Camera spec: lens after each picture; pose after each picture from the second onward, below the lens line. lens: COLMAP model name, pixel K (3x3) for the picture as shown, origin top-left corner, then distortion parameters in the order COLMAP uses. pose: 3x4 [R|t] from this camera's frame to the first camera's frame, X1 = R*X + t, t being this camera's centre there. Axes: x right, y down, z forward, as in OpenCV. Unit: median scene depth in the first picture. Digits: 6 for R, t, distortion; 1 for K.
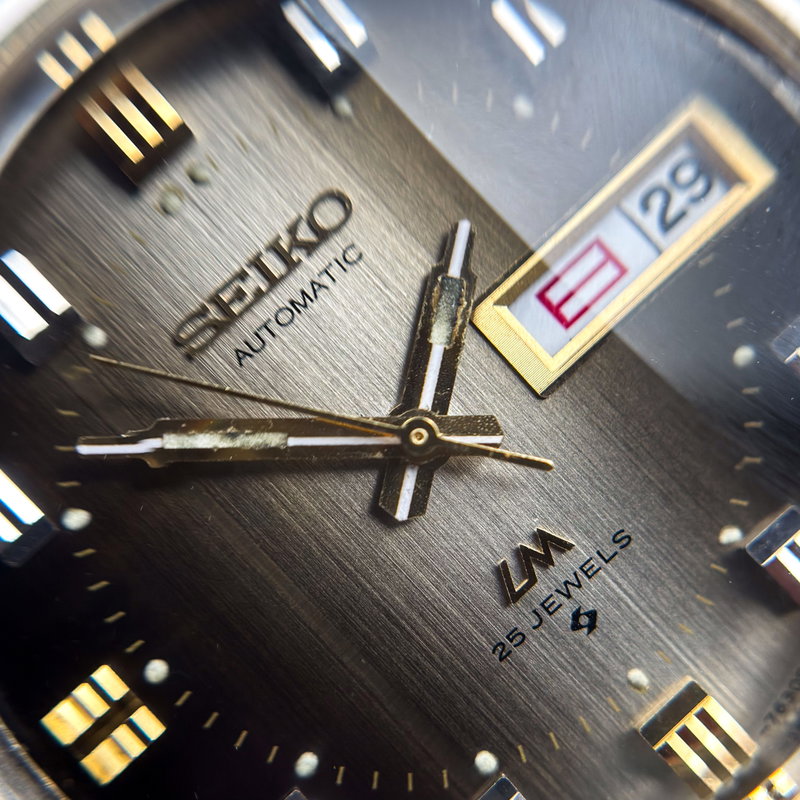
lens RADIAL K [[1889.1, 0, 405.9], [0, 1889.1, 417.2], [0, 0, 1]] dist [0.604905, 0.000000]
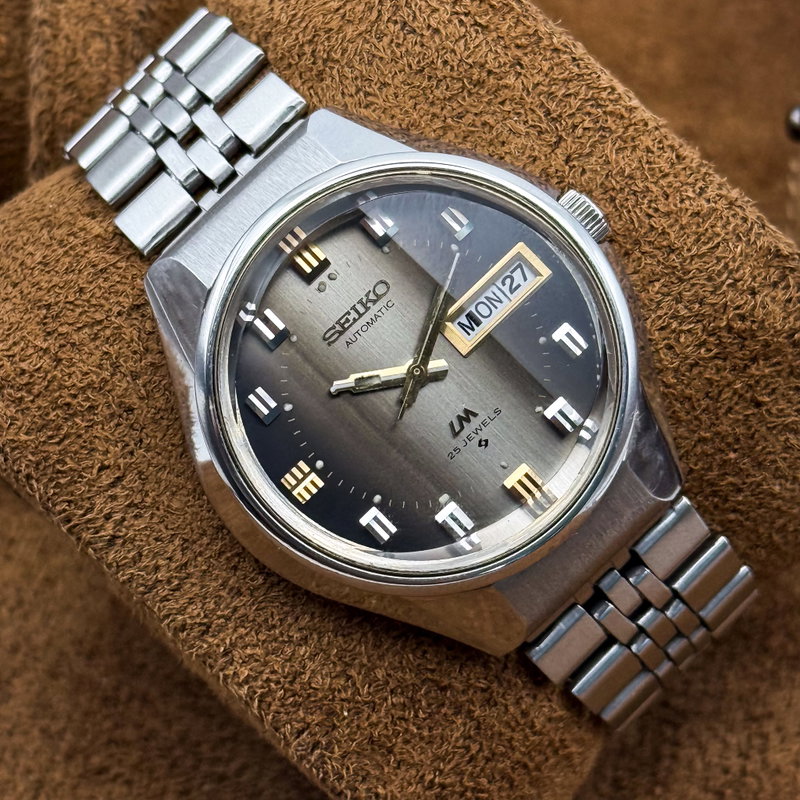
lens RADIAL K [[2444.7, 0, 405.6], [0, 2444.7, 396.8], [0, 0, 1]] dist [0.267994, 0.000000]
pose [[0.999067, -0.023748, -0.036084, 0.109316], [0.022166, 0.998801, -0.043638, 0.186242], [0.037077, 0.042797, 0.998396, -2.315122]]
